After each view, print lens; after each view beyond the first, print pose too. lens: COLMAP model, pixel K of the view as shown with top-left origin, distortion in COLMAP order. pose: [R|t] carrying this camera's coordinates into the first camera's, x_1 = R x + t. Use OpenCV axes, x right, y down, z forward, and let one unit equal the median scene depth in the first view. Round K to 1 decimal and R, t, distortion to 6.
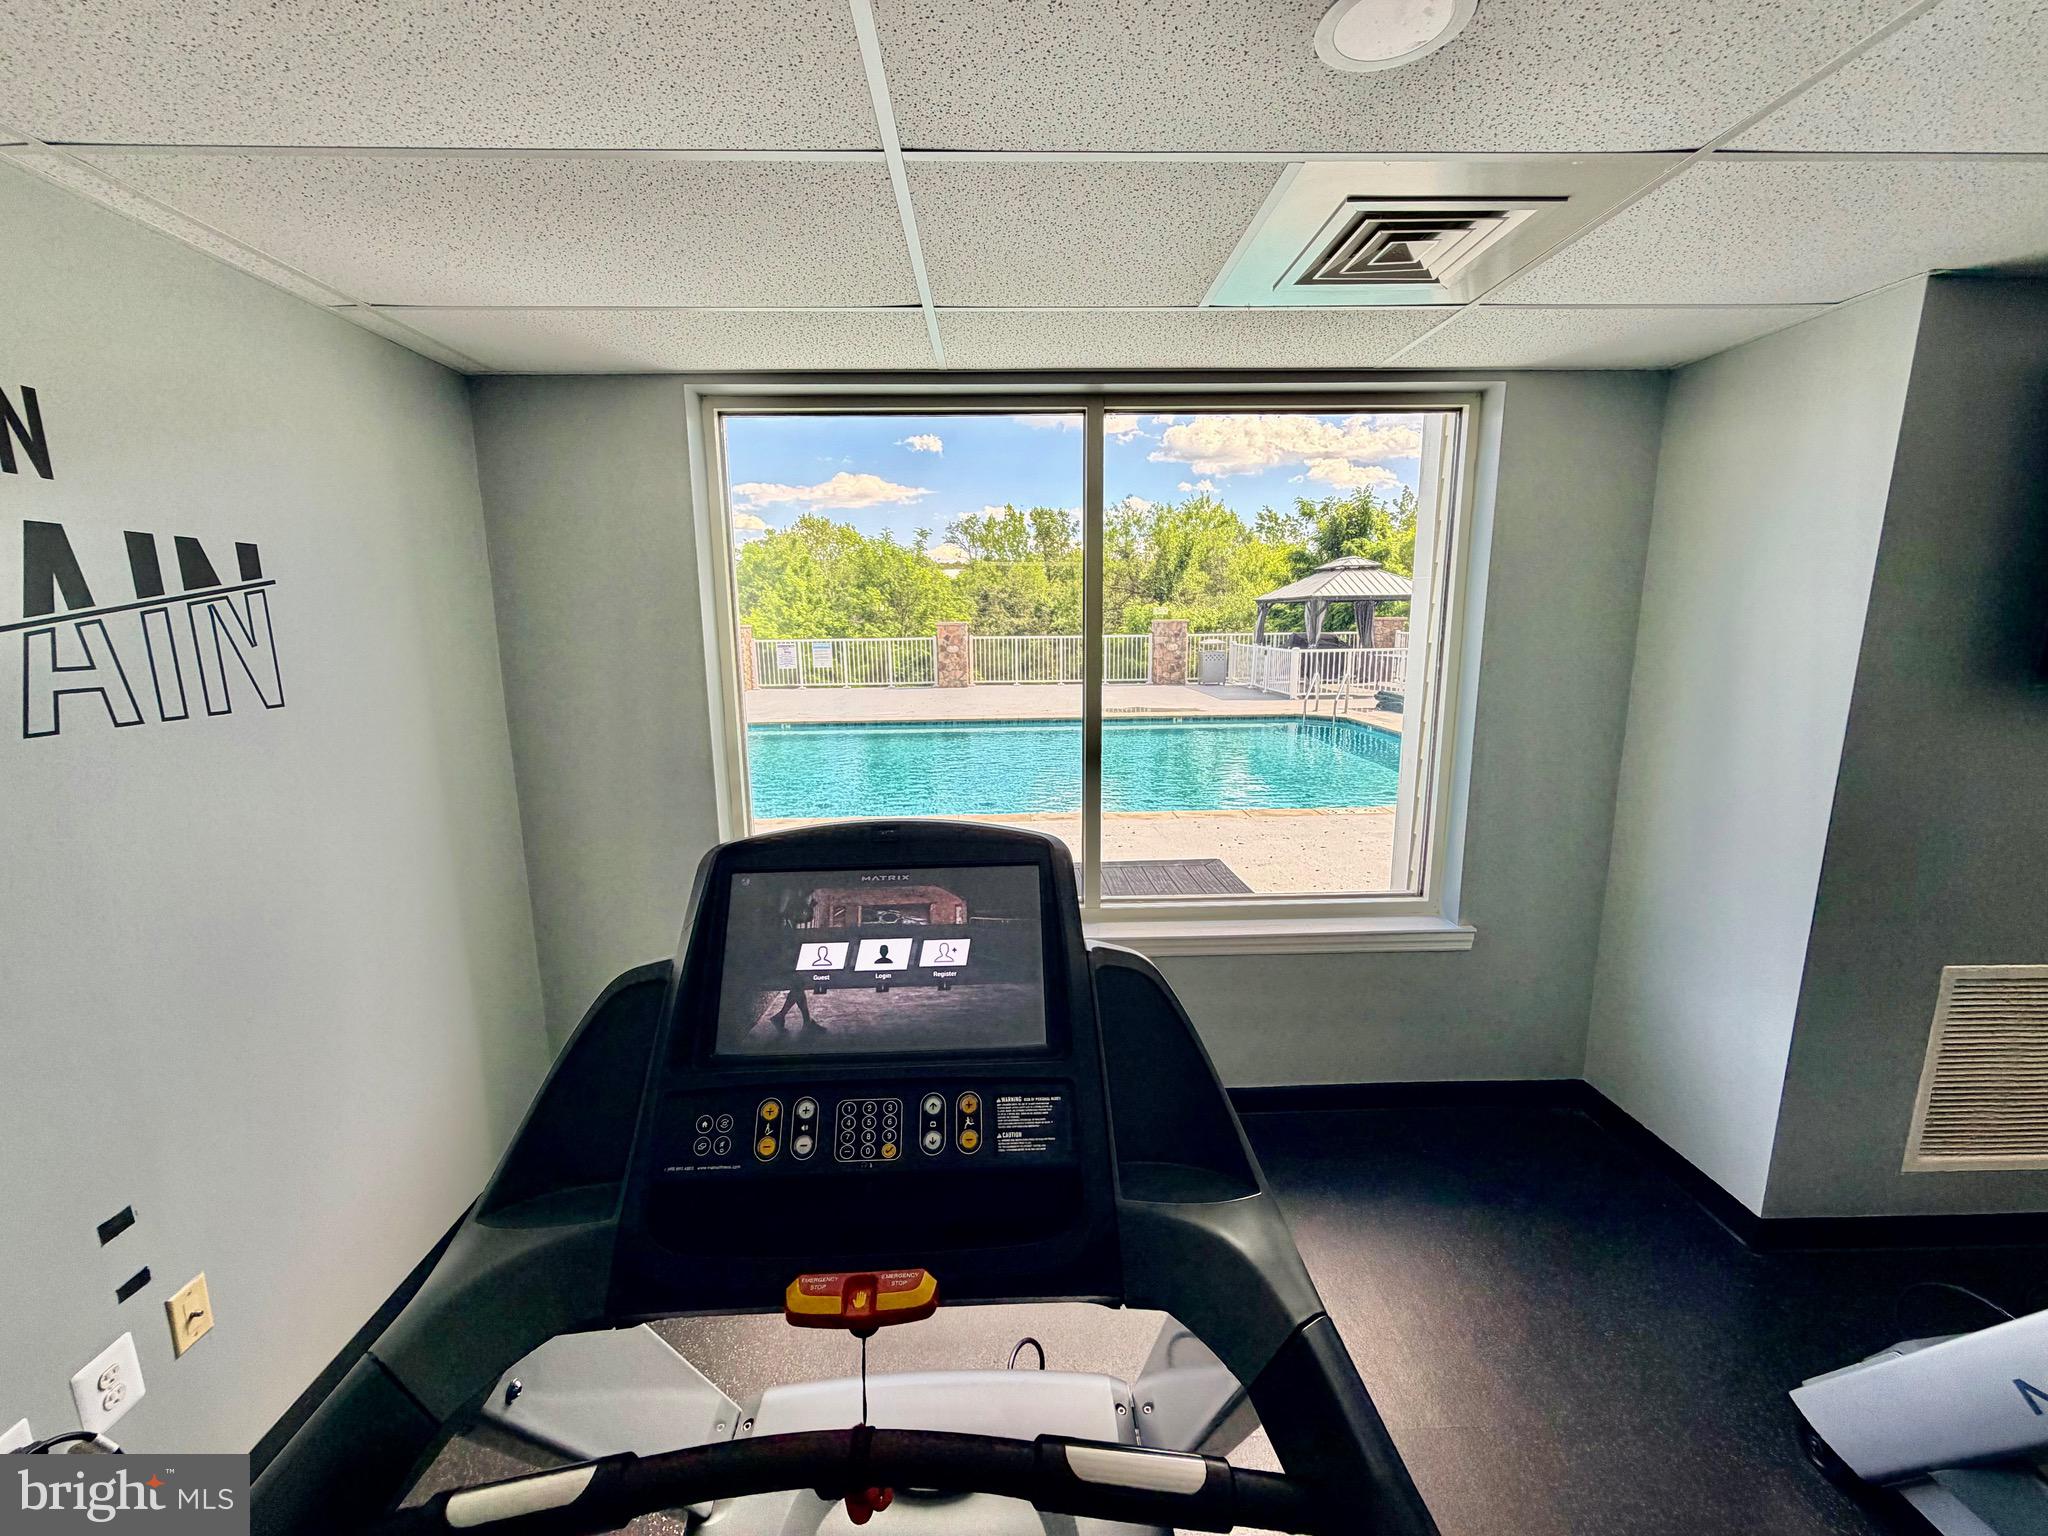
lens RADIAL K [[818.7, 0, 1017.2], [0, 818.7, 770.6], [0, 0, 1]] dist [-0.001405, 0.000105]
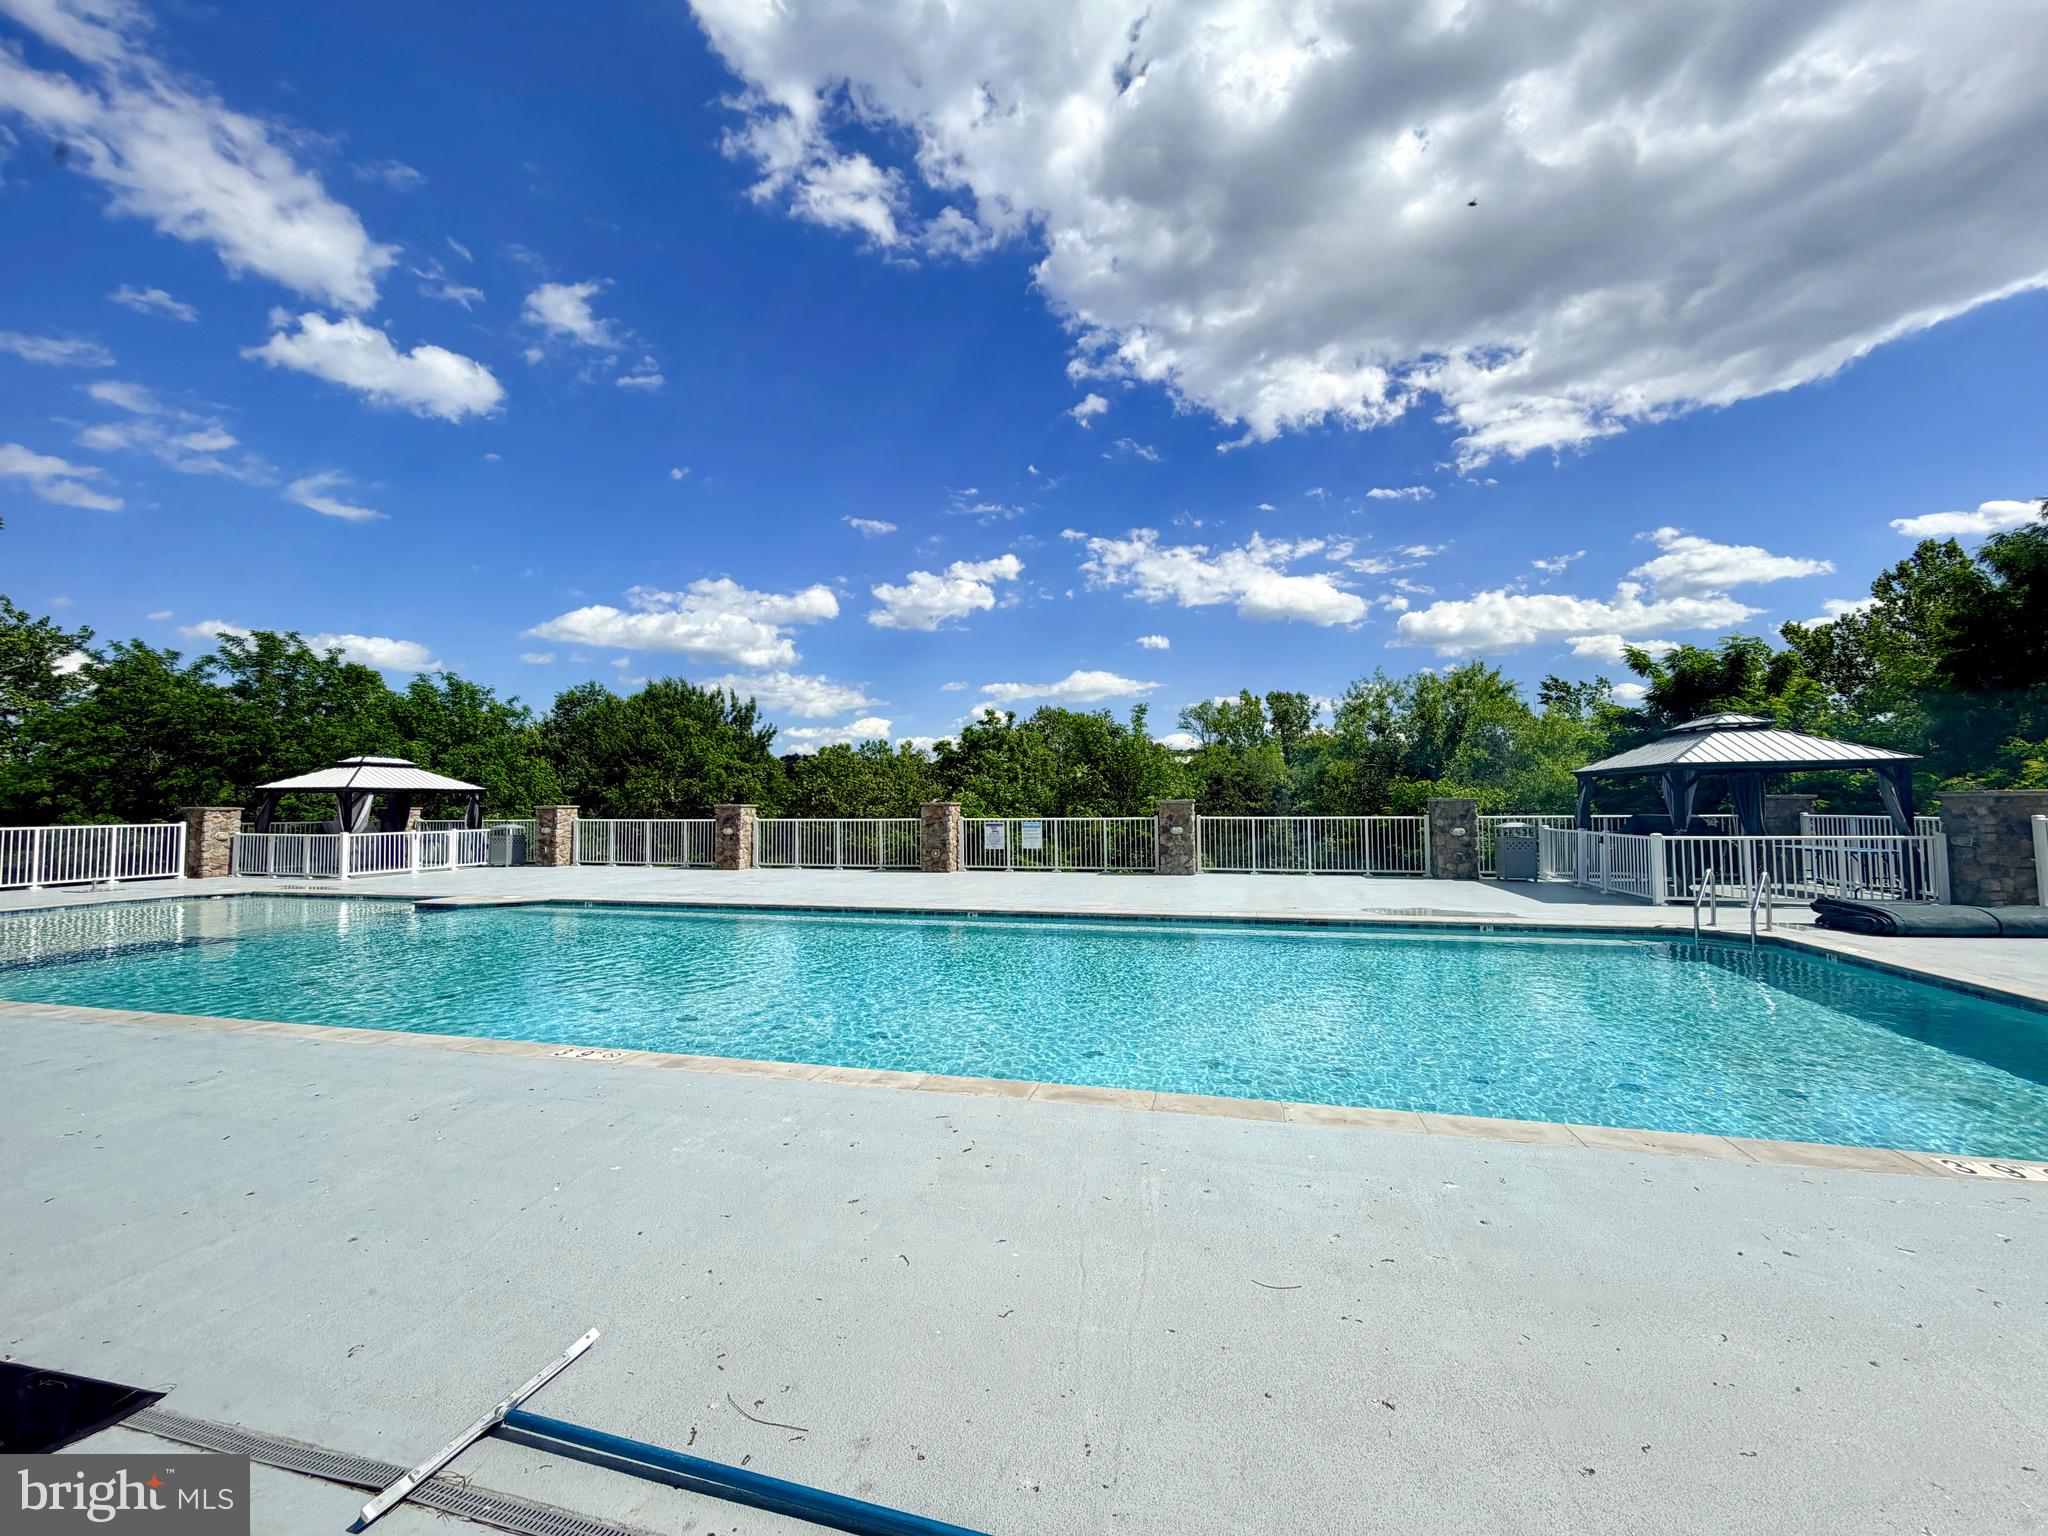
lens RADIAL K [[818.7, 0, 1015.6], [0, 818.7, 780.1], [0, 0, 1]] dist [-0.001405, 0.000105]
pose [[0.960504, -0.003738, -0.278243, -0.001848], [-0.055219, 0.977464, -0.203752, -0.013553], [0.272734, 0.211069, 0.938651, 0.121652]]
